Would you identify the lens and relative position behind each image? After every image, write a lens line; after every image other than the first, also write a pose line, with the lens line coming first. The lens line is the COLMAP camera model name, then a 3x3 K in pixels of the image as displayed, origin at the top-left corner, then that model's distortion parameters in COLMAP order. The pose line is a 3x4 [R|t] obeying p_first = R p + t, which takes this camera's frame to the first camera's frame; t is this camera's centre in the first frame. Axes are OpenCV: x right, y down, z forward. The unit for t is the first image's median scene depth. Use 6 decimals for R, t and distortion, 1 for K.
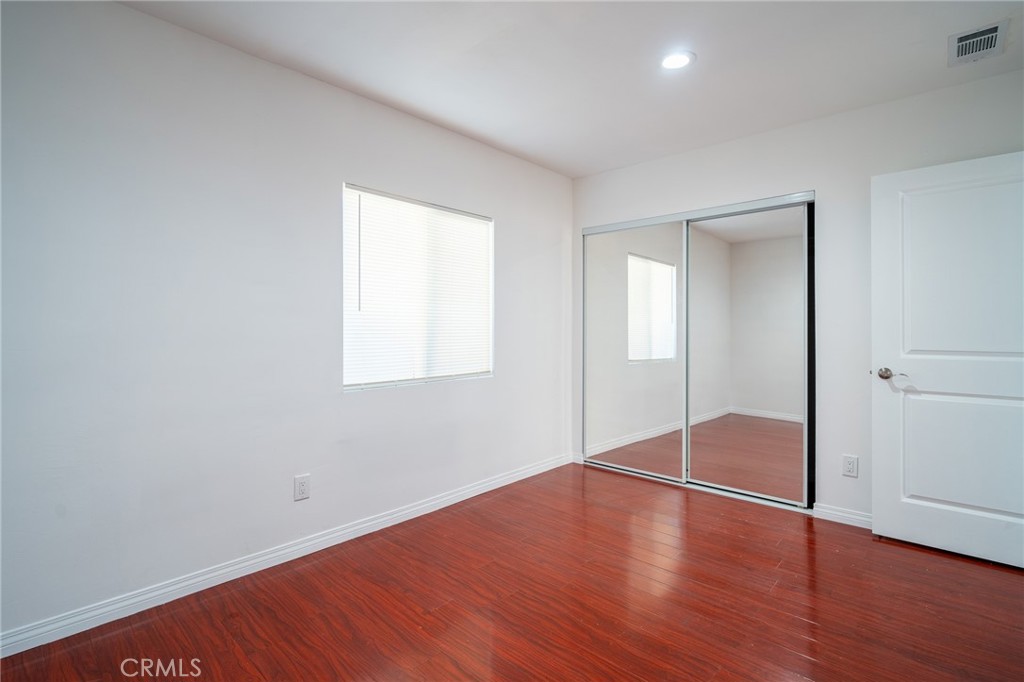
lens RADIAL K [[479.3, 0, 518.2], [0, 479.3, 331.0], [0, 0, 1]] dist [-0.000469, -0.000266]
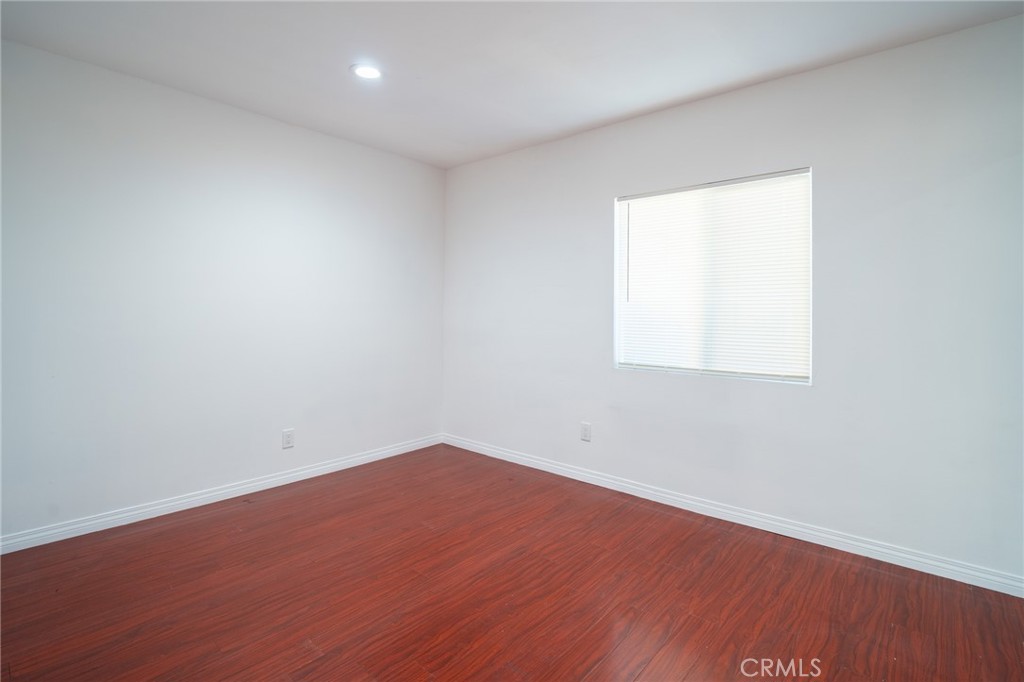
lens RADIAL K [[476.9, 0, 513.8], [0, 476.9, 311.7], [0, 0, 1]] dist [0.028635, -0.000016]
pose [[0.056735, -0.001233, -0.998389, 0.849188], [-0.011719, 0.999930, -0.001901, -0.011303], [0.998320, 0.011808, 0.056717, 0.668927]]
